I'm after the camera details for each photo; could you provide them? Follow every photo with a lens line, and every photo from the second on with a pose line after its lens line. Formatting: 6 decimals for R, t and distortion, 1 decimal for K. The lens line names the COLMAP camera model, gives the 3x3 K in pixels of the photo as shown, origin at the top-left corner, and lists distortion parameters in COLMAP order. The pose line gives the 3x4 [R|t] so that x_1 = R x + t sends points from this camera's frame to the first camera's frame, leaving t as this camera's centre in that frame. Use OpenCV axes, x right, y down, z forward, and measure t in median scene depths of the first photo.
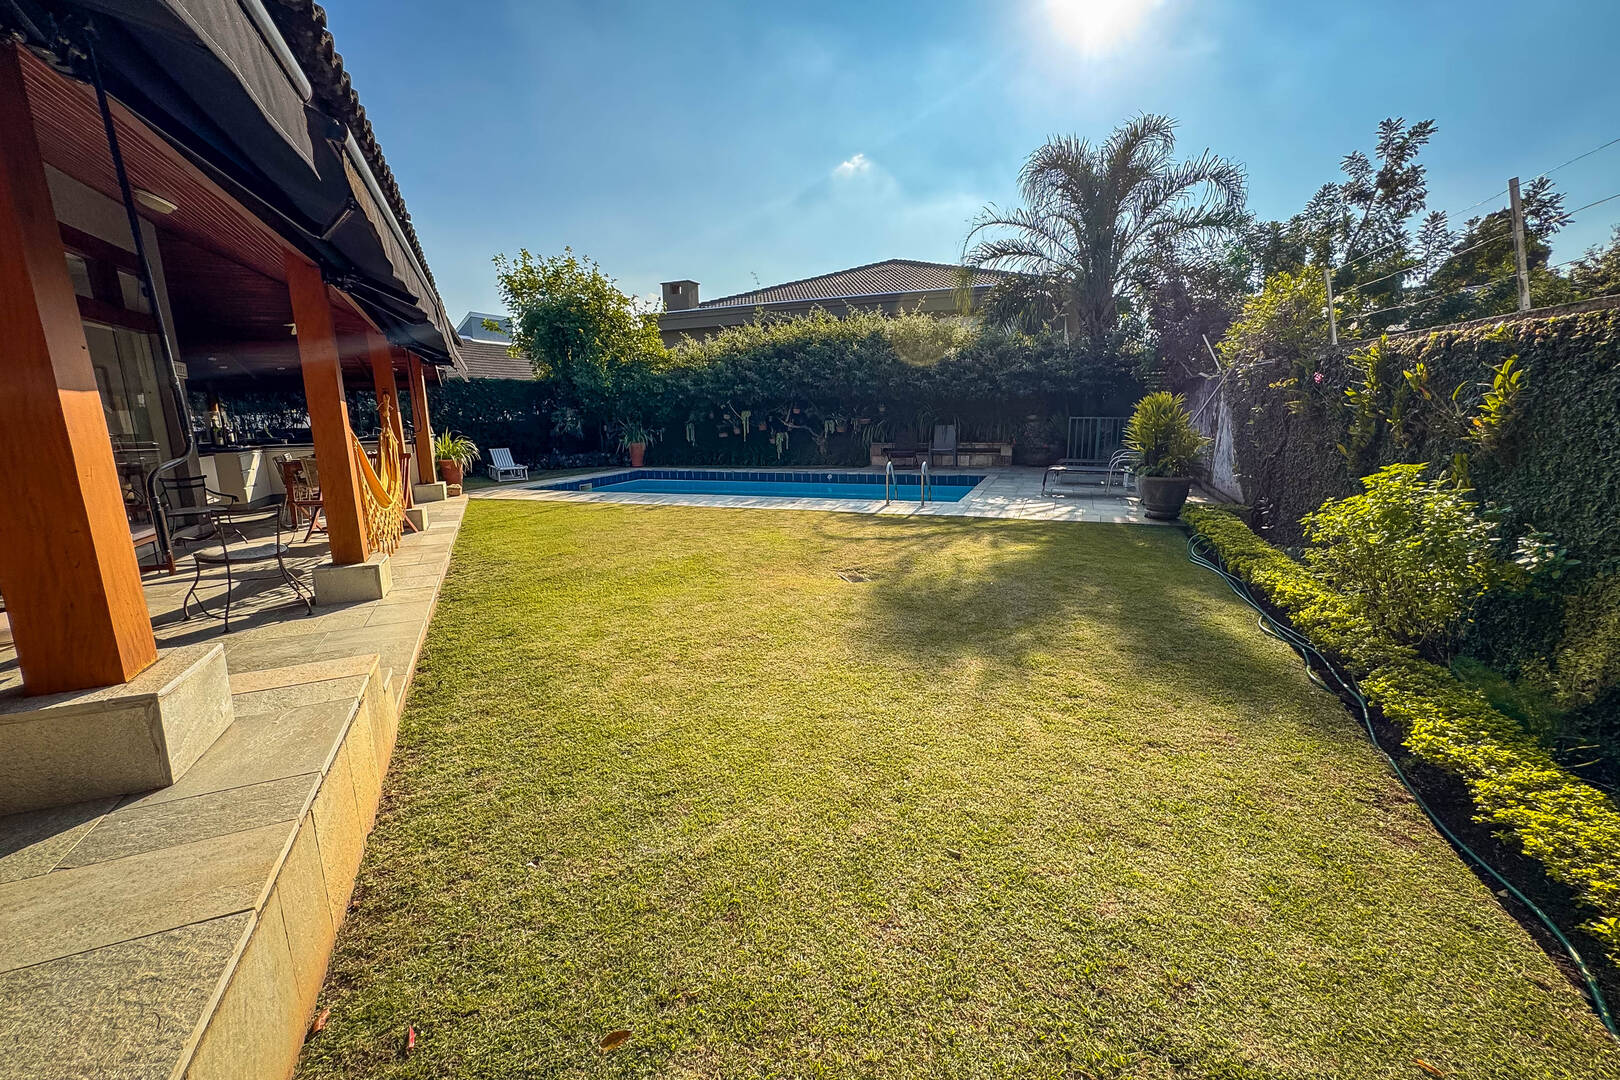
lens RADIAL K [[680.3, 0, 804.7], [0, 680.3, 542.2], [0, 0, 1]] dist [-0.033615, 0.014399]
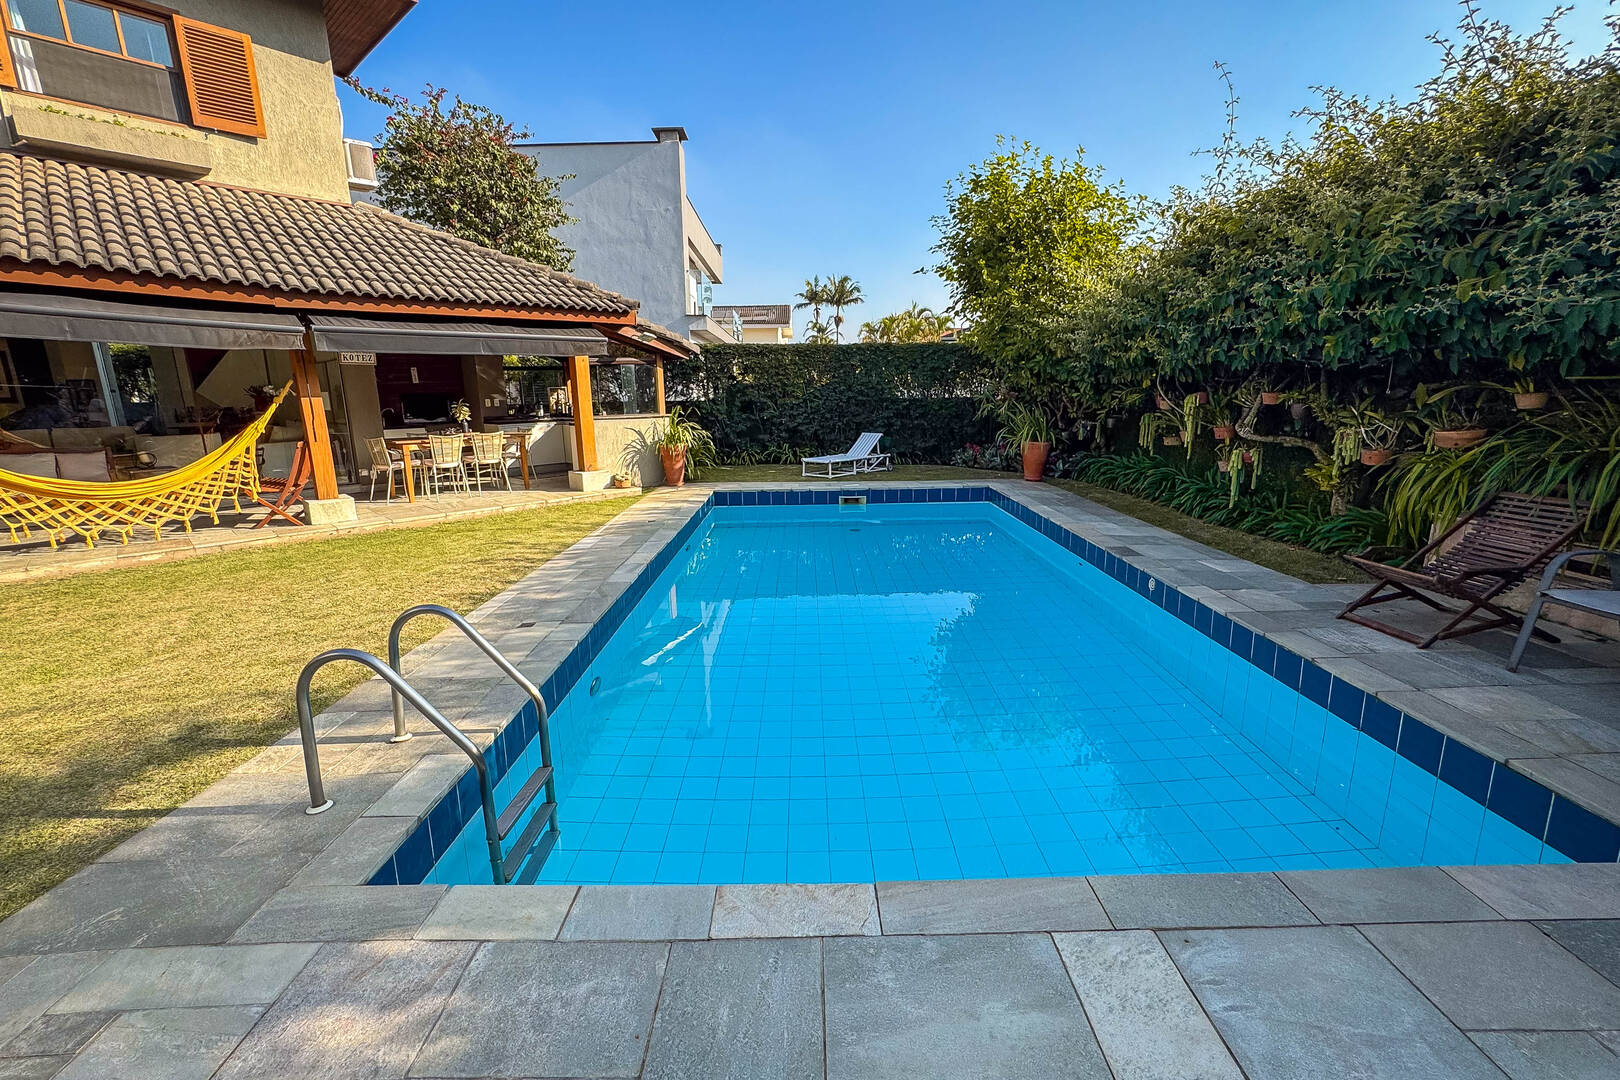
lens RADIAL K [[680.3, 0, 805.3], [0, 680.3, 537.8], [0, 0, 1]] dist [-0.033615, 0.014399]
pose [[0.366879, 0.214081, -0.905301, 0.287939], [-0.173132, 0.971871, 0.159661, -0.144440], [0.914016, 0.098160, 0.393623, 0.678886]]
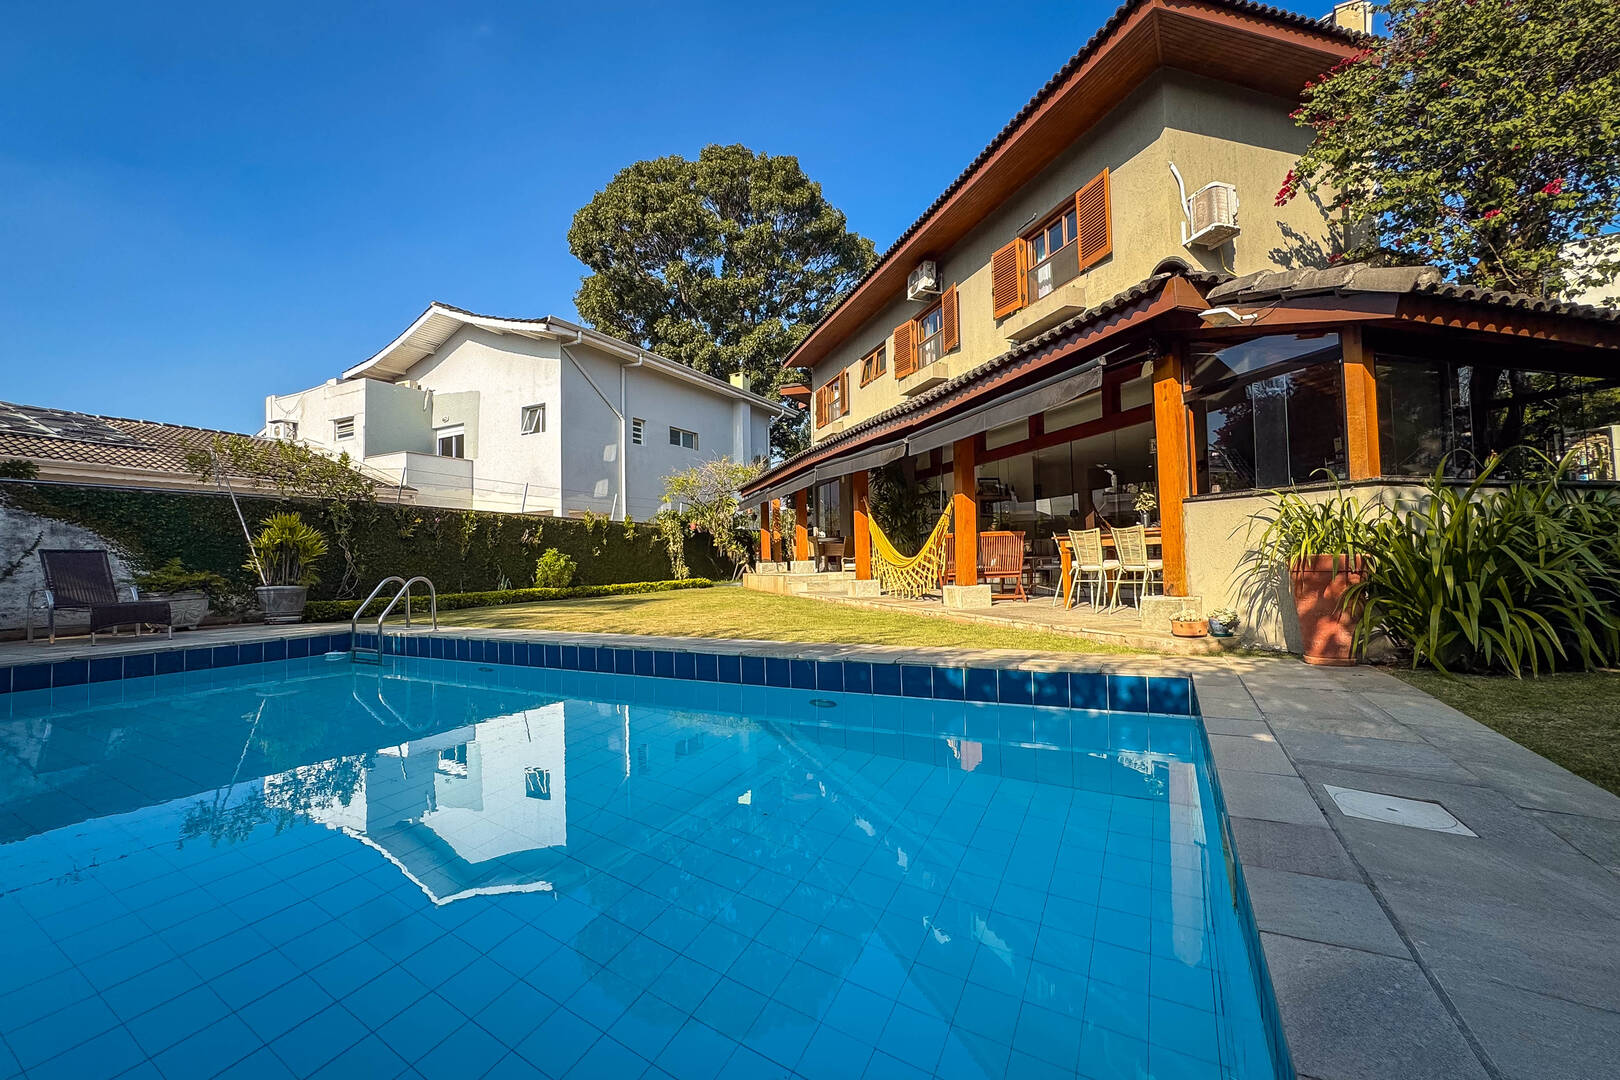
lens RADIAL K [[680.3, 0, 810.4], [0, 680.3, 538.7], [0, 0, 1]] dist [-0.033615, 0.014399]
pose [[-0.993456, 0.046854, 0.104160, -0.252213], [0.063073, 0.985370, 0.158330, -0.164159], [-0.095218, 0.163864, -0.981877, 1.105243]]
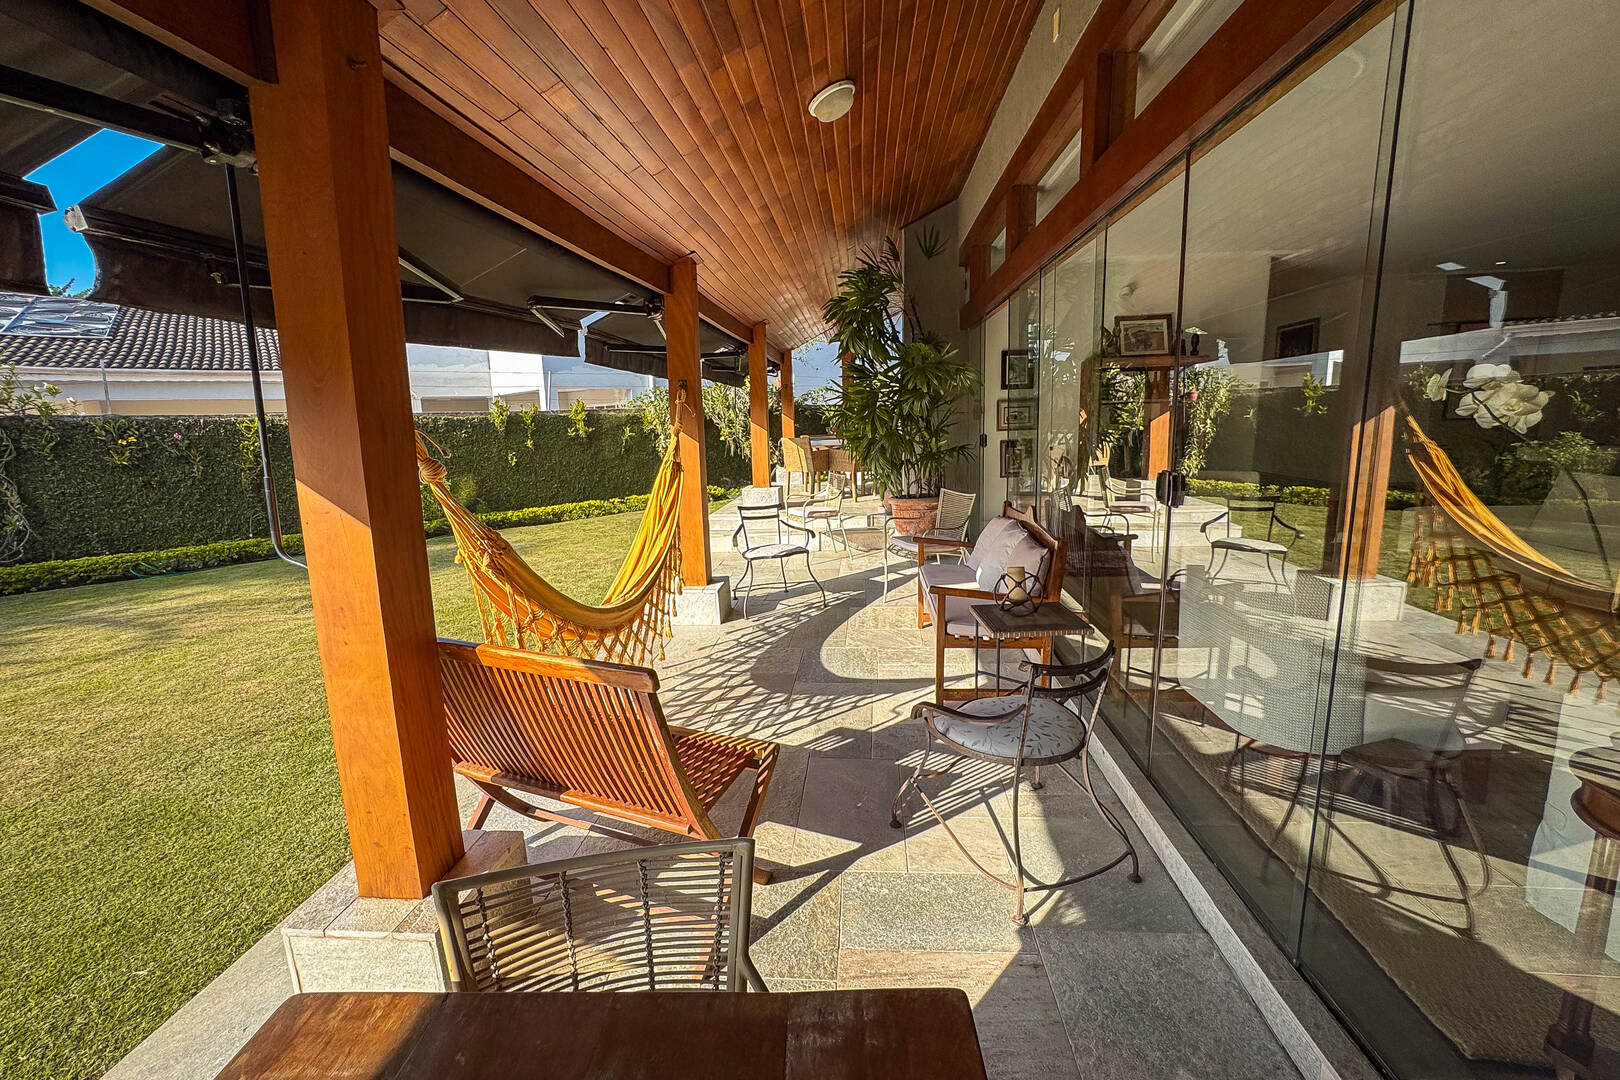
lens RADIAL K [[680.3, 0, 806.1], [0, 680.3, 534.7], [0, 0, 1]] dist [-0.033615, 0.014399]
pose [[-0.876575, -0.038164, 0.479749, -0.437851], [0.141846, 0.932082, 0.333321, -0.121392], [-0.459886, 0.360232, -0.811627, 0.589884]]
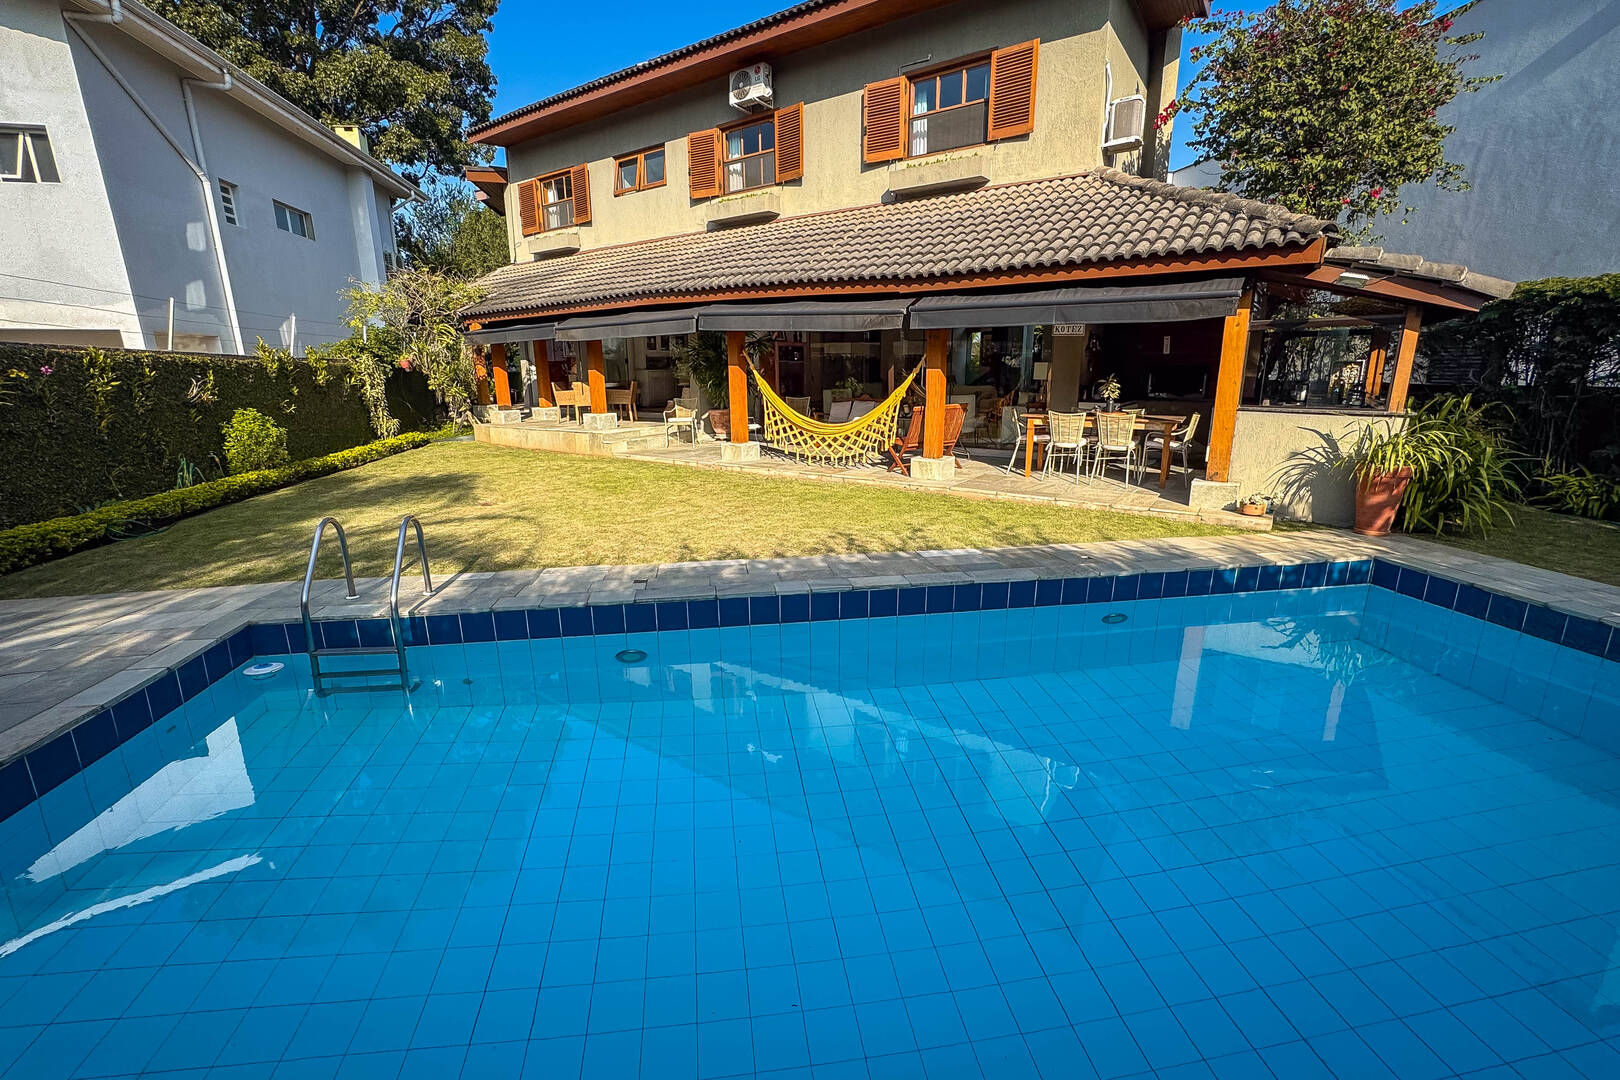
lens RADIAL K [[680.3, 0, 809.1], [0, 680.3, 536.9], [0, 0, 1]] dist [-0.033615, 0.014399]
pose [[-0.860275, 0.151176, -0.486900, 0.076114], [-0.073950, 0.907925, 0.412557, -0.203904], [0.504438, 0.390919, -0.769886, 0.977519]]
